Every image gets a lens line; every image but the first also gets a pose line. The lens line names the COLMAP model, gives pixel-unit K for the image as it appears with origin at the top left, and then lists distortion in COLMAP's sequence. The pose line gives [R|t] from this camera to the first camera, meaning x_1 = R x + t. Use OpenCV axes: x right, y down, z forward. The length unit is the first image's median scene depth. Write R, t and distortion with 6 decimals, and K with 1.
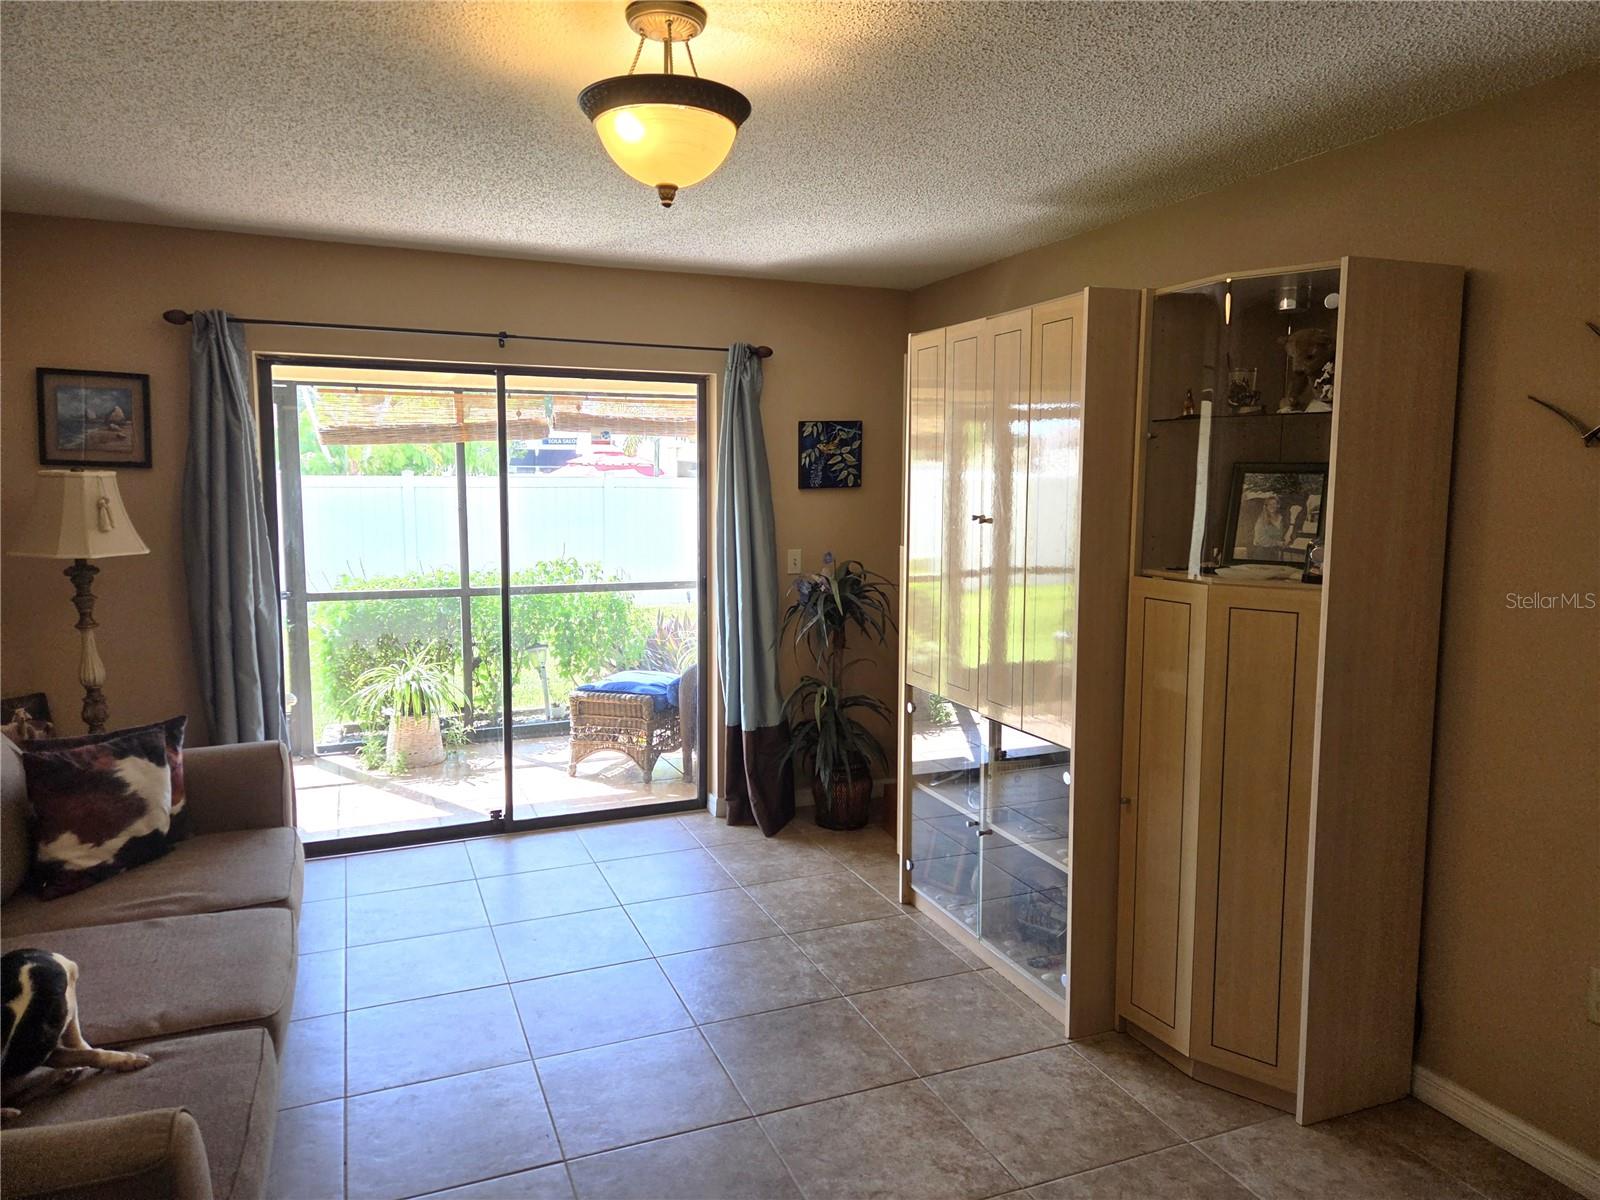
lens RADIAL K [[1067.8, 0, 790.2], [0, 1067.8, 591.3], [0, 0, 1]] dist [0.068481, -0.057360]
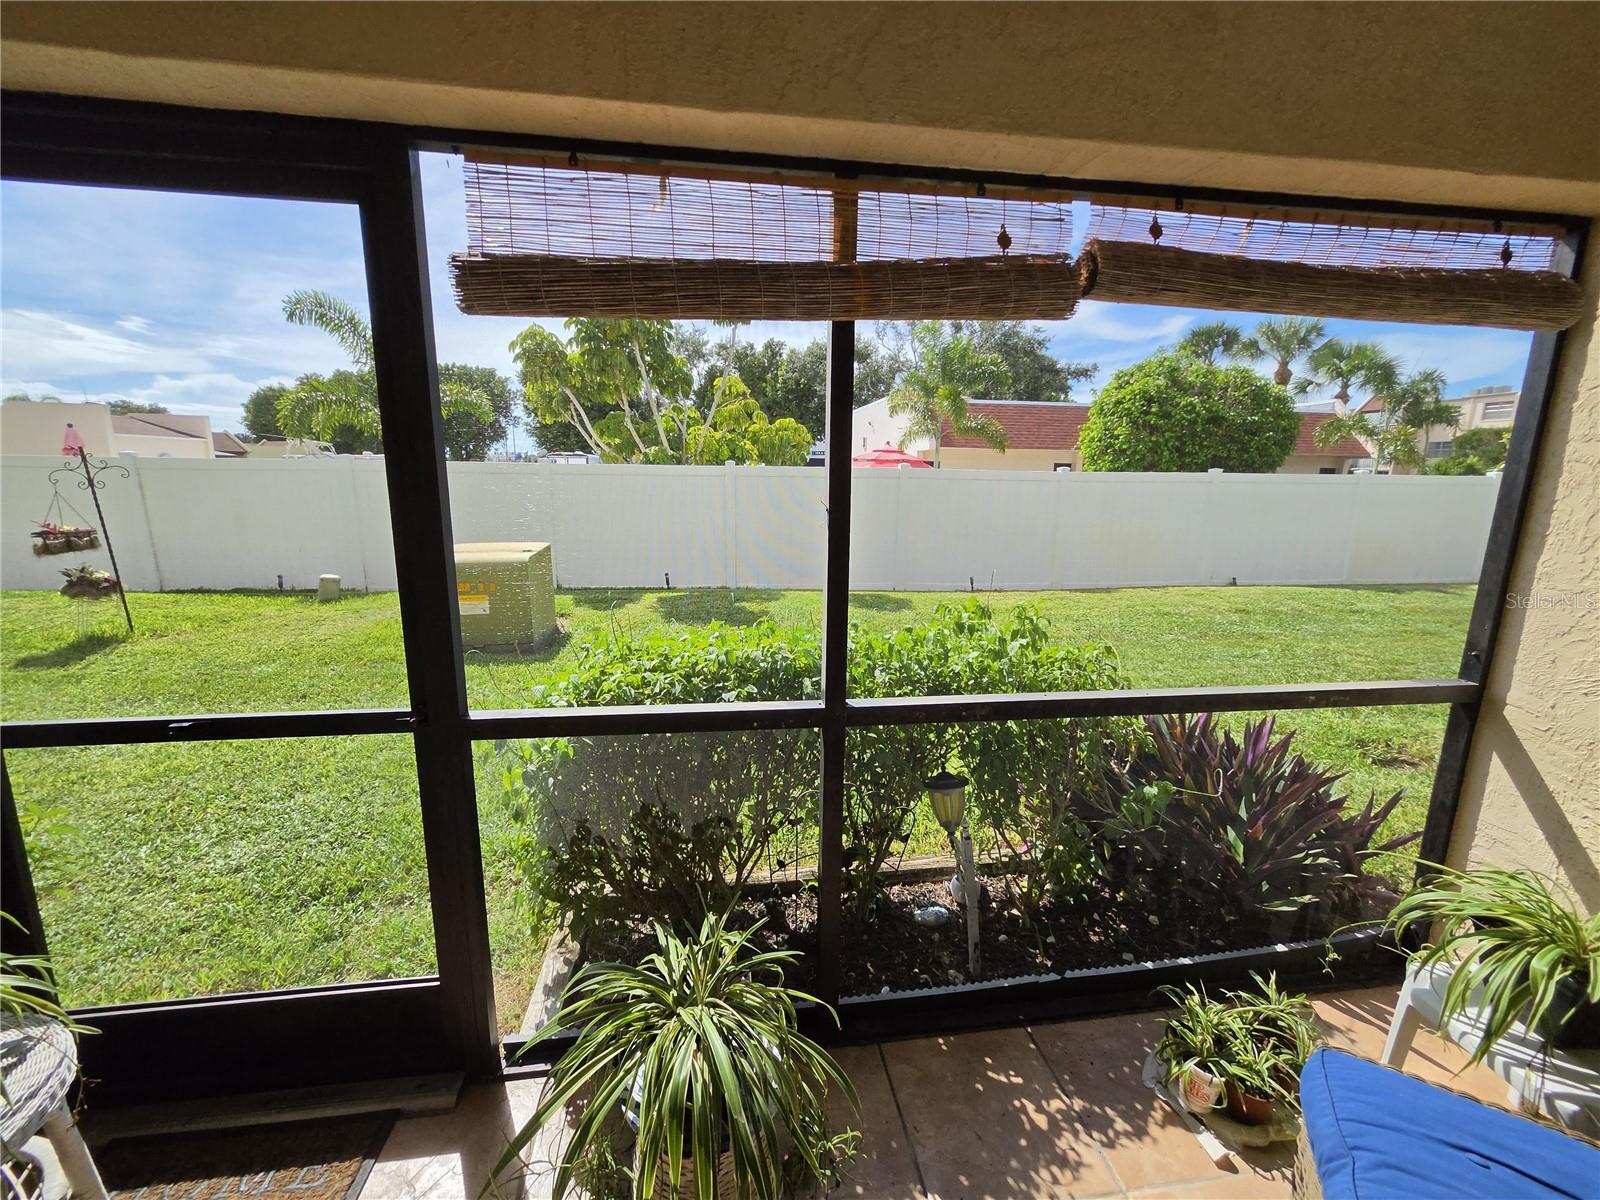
lens RADIAL K [[628.3, 0, 792.3], [0, 628.3, 592.8], [0, 0, 1]] dist [0.001293, 0.000307]
pose [[0.968905, 0.054163, -0.241433, -0.359762], [-0.035331, 0.996034, 0.081664, -0.087192], [0.244899, -0.070594, 0.966975, 1.053293]]
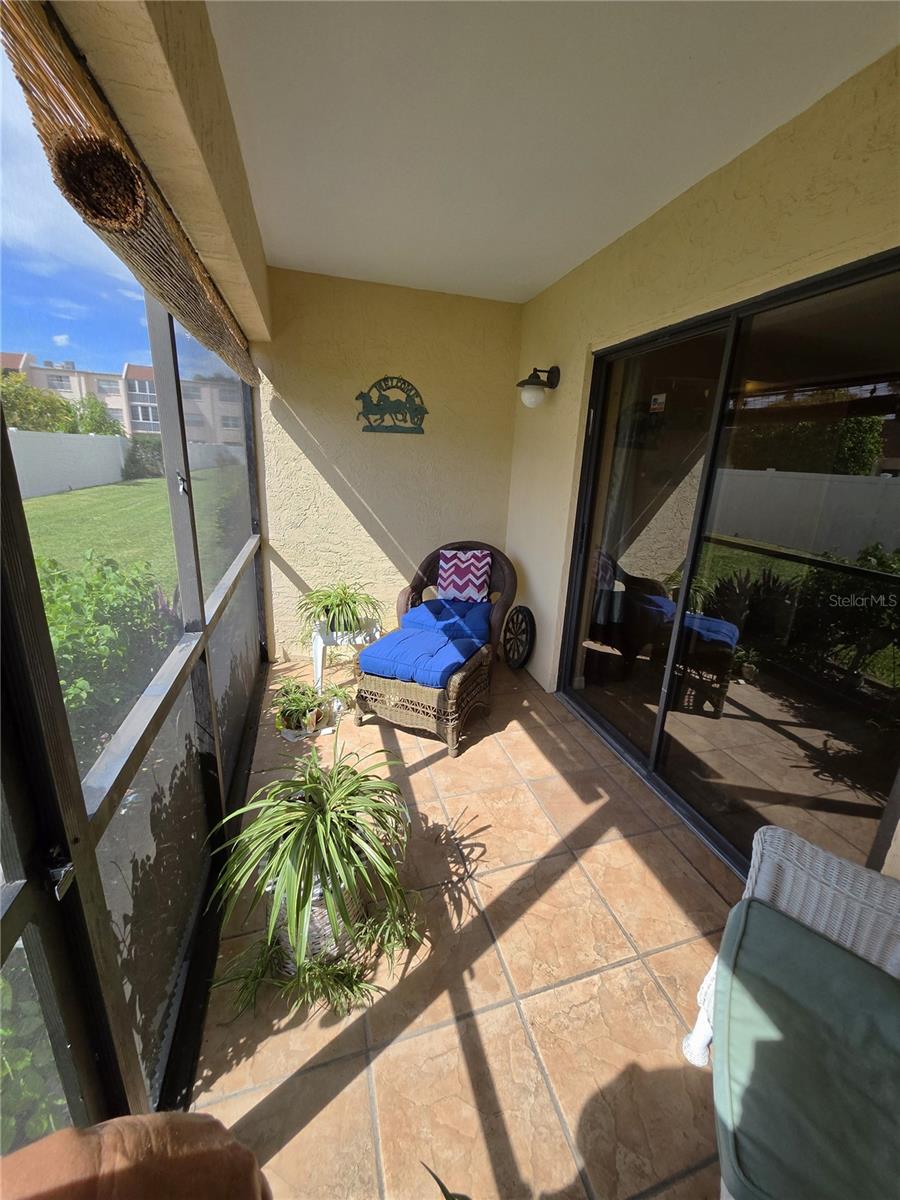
lens RADIAL K [[475.6, 0, 450.0], [0, 475.6, 600.0], [0, 0, 1]] dist [0.002696, 0.000146]
pose [[0.114576, -0.281429, 0.952717, -0.689134], [0.069415, 0.958957, 0.274925, -0.094279], [-0.990986, 0.034634, 0.129409, 1.157023]]
